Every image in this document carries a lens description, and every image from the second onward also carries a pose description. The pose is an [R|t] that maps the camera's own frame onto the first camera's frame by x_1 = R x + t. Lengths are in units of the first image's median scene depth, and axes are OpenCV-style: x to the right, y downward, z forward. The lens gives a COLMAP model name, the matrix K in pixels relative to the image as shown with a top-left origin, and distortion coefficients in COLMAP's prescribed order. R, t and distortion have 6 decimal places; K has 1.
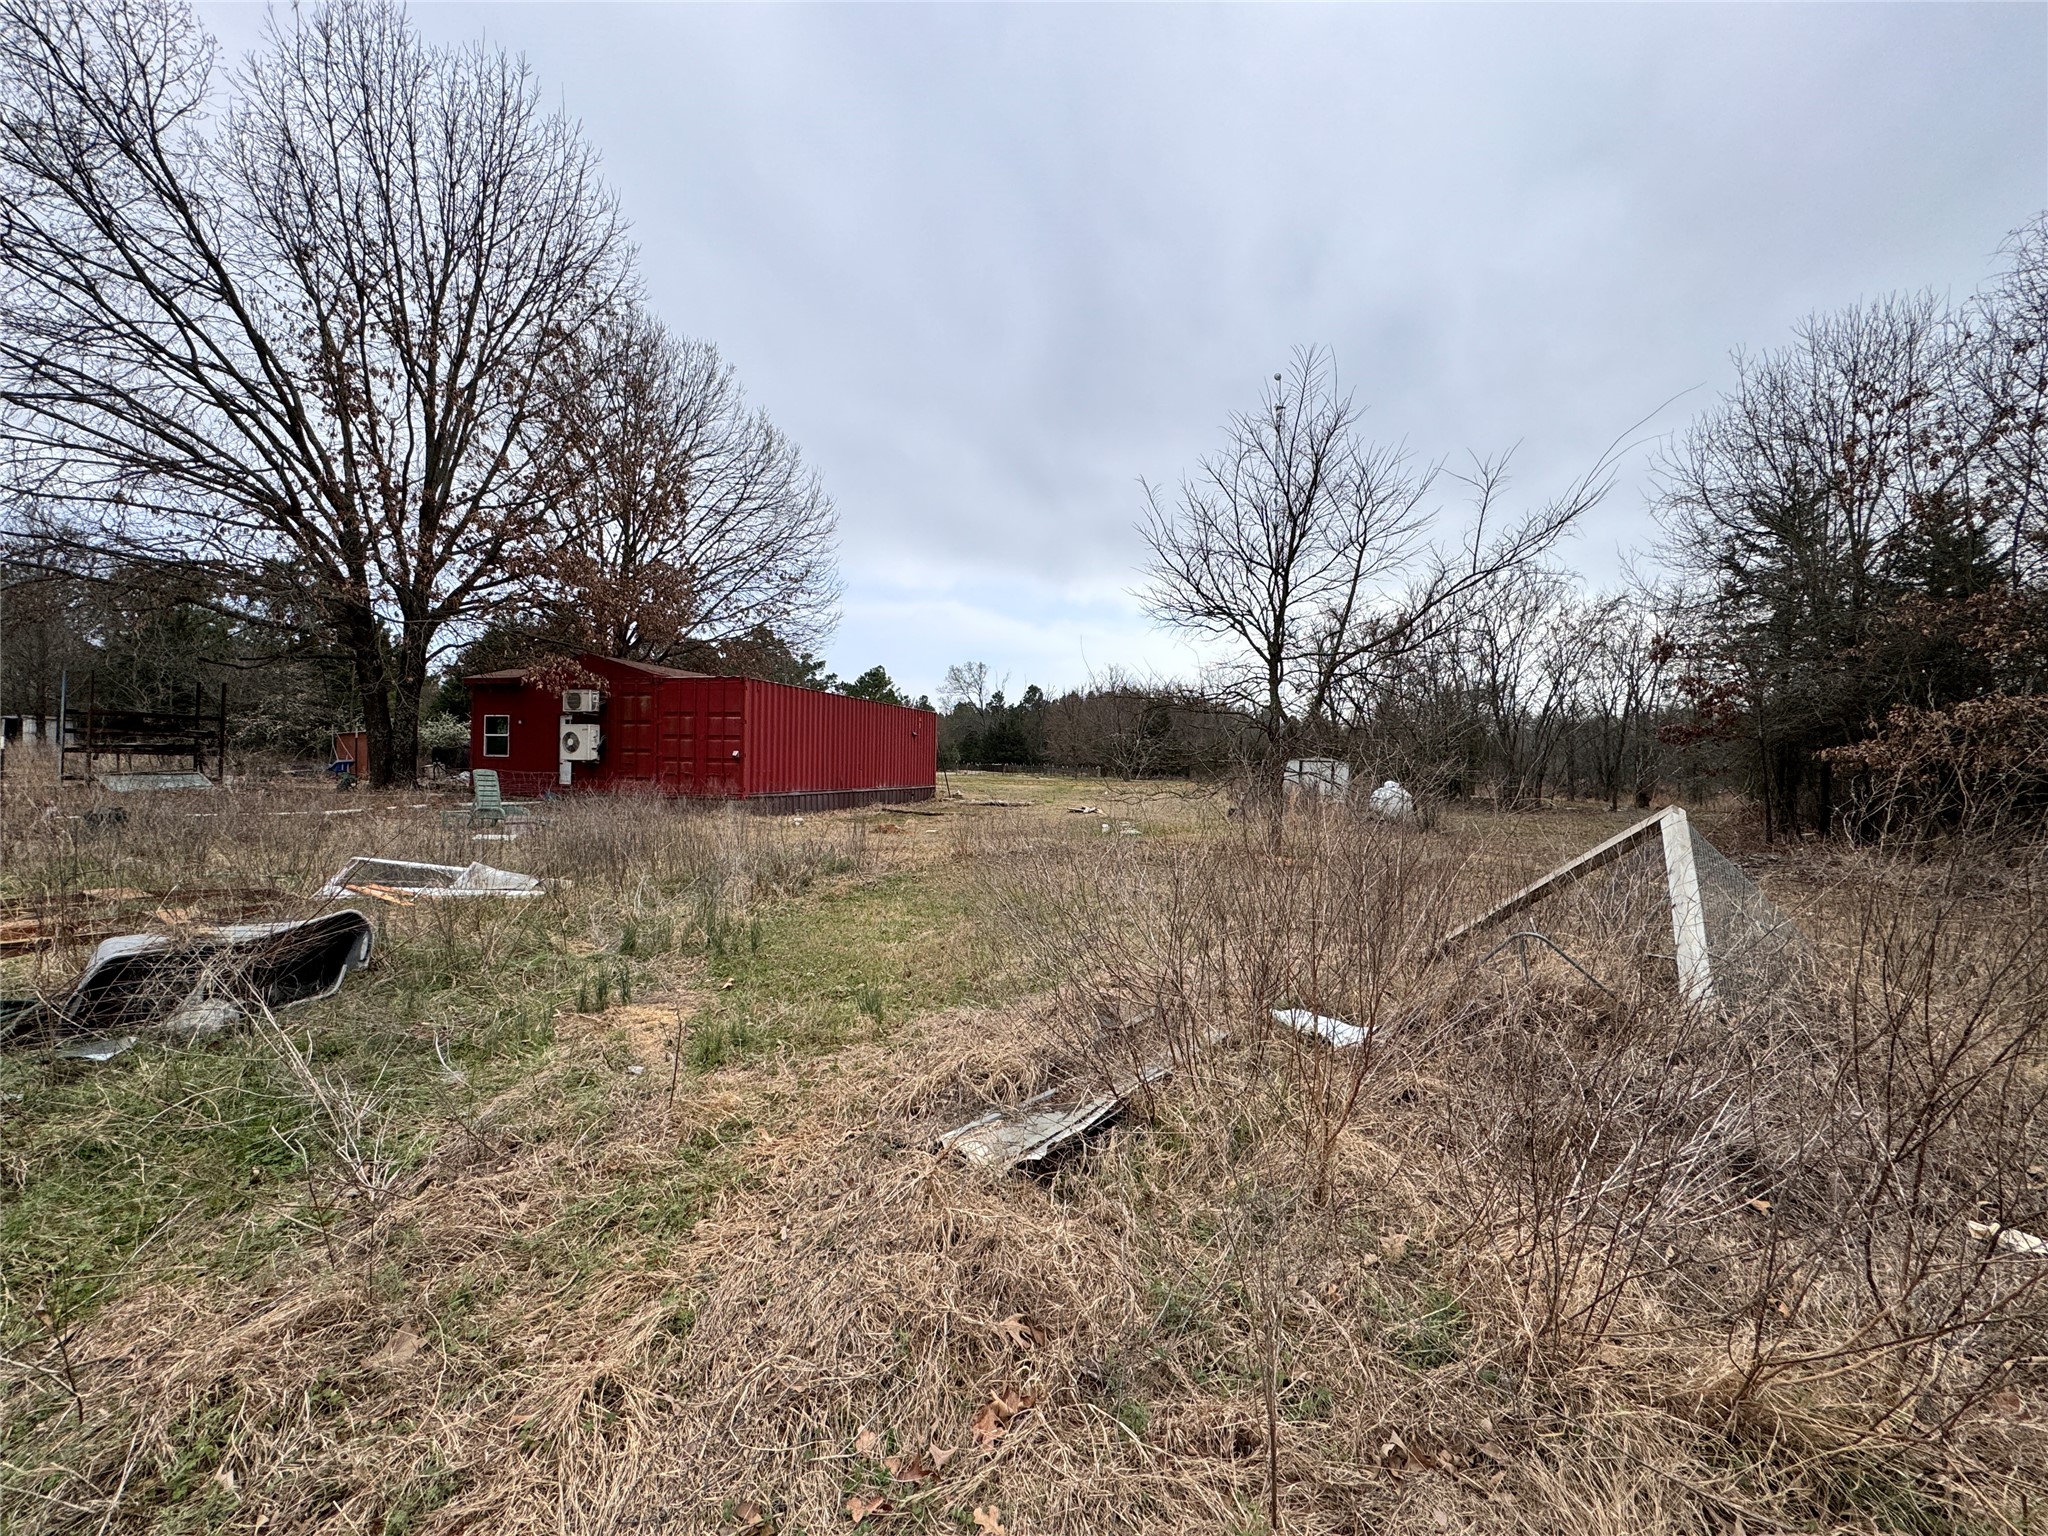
lens RADIAL K [[818.0, 0, 1024.4], [0, 818.0, 769.0], [0, 0, 1]] dist [-0.002581, 0.000559]
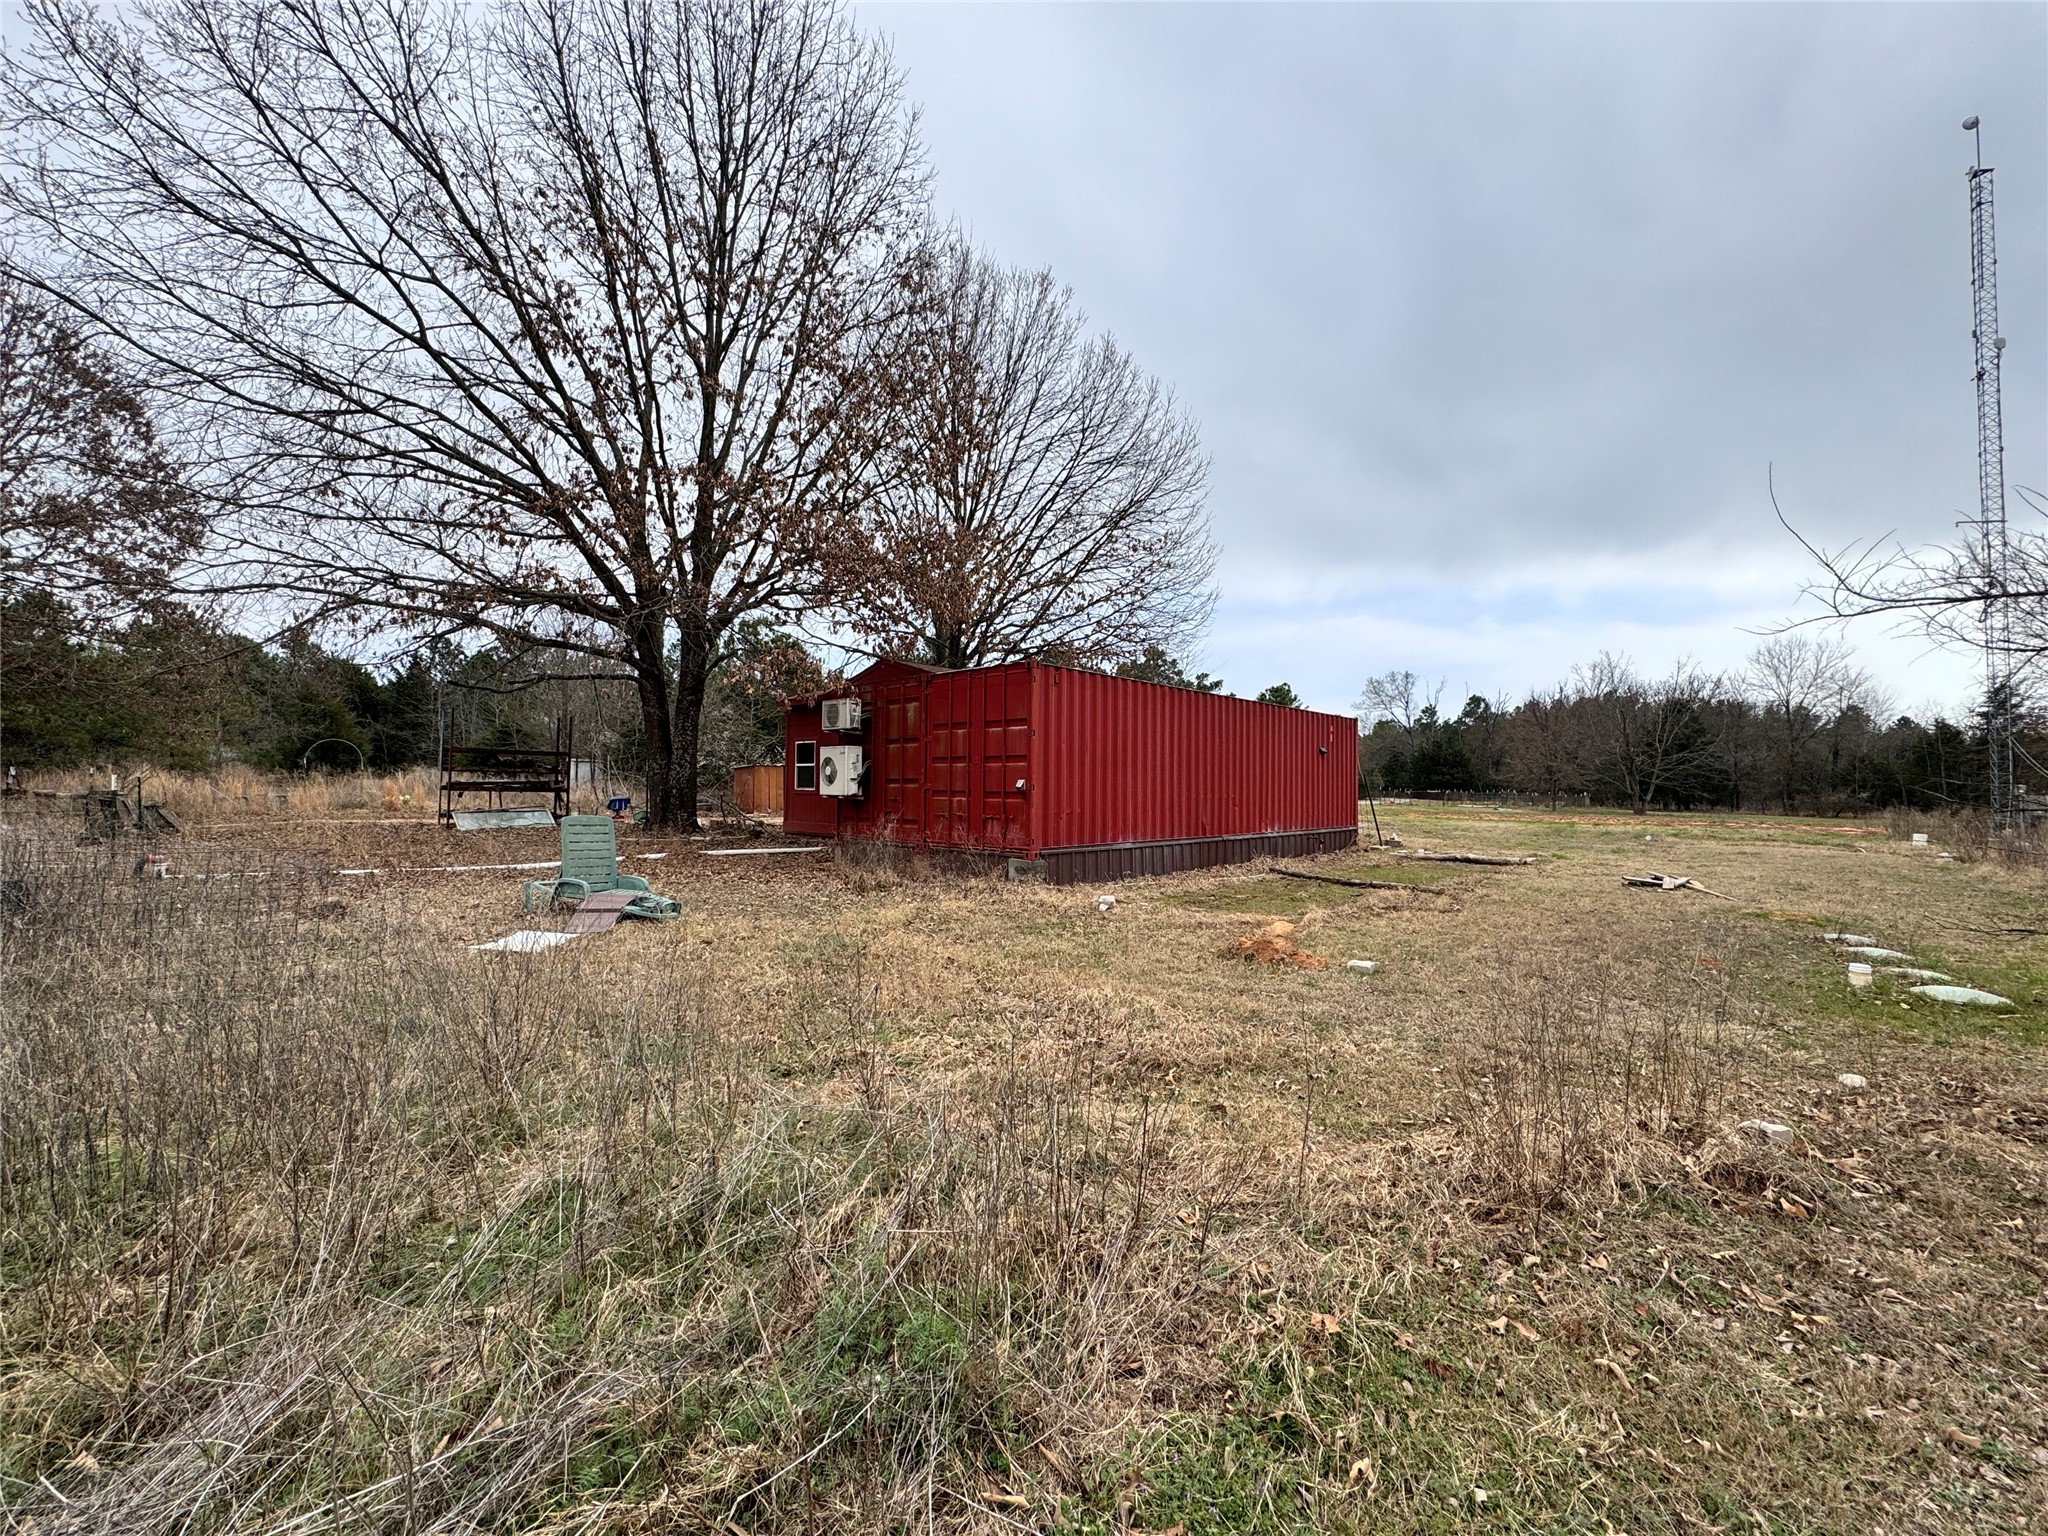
lens RADIAL K [[818.0, 0, 1024.9], [0, 818.0, 767.7], [0, 0, 1]] dist [-0.002581, 0.000559]
pose [[0.883236, -0.021048, -0.468455, -0.010474], [0.004809, 0.999346, -0.035833, -0.001609], [0.468903, 0.029396, 0.882760, 0.084291]]
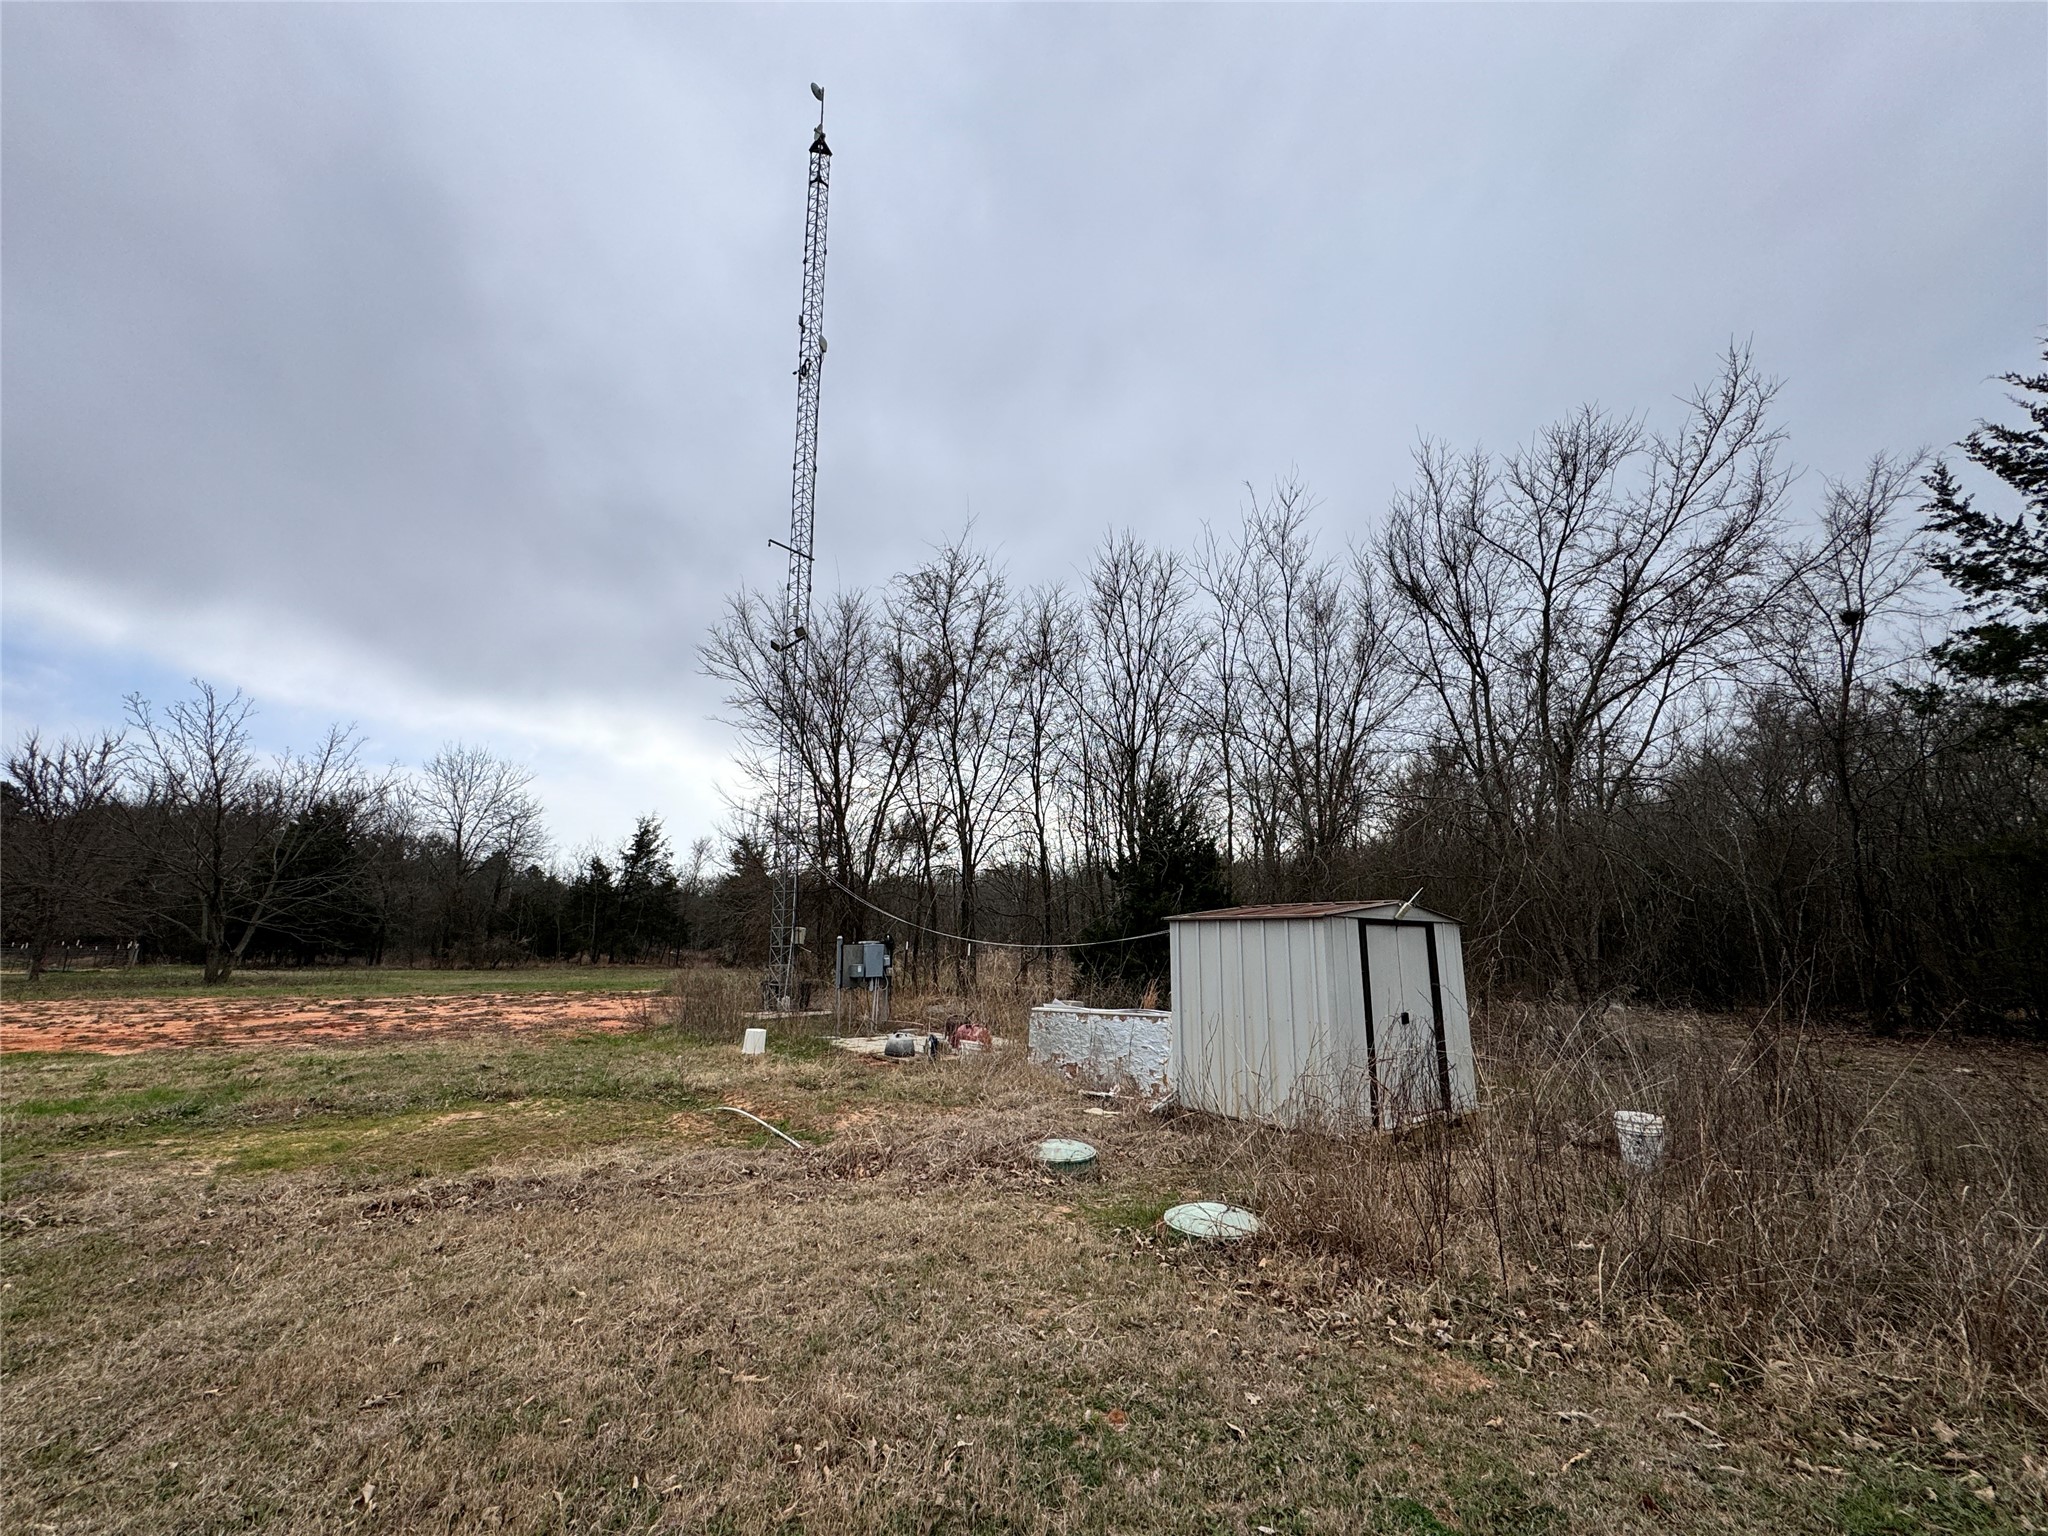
lens RADIAL K [[818.0, 0, 1024.1], [0, 818.0, 766.3], [0, 0, 1]] dist [-0.002581, 0.000559]
pose [[0.628389, 0.141723, 0.764880, 0.037000], [0.015131, 0.980851, -0.194170, -0.002999], [-0.777752, 0.133588, 0.614212, 0.306969]]
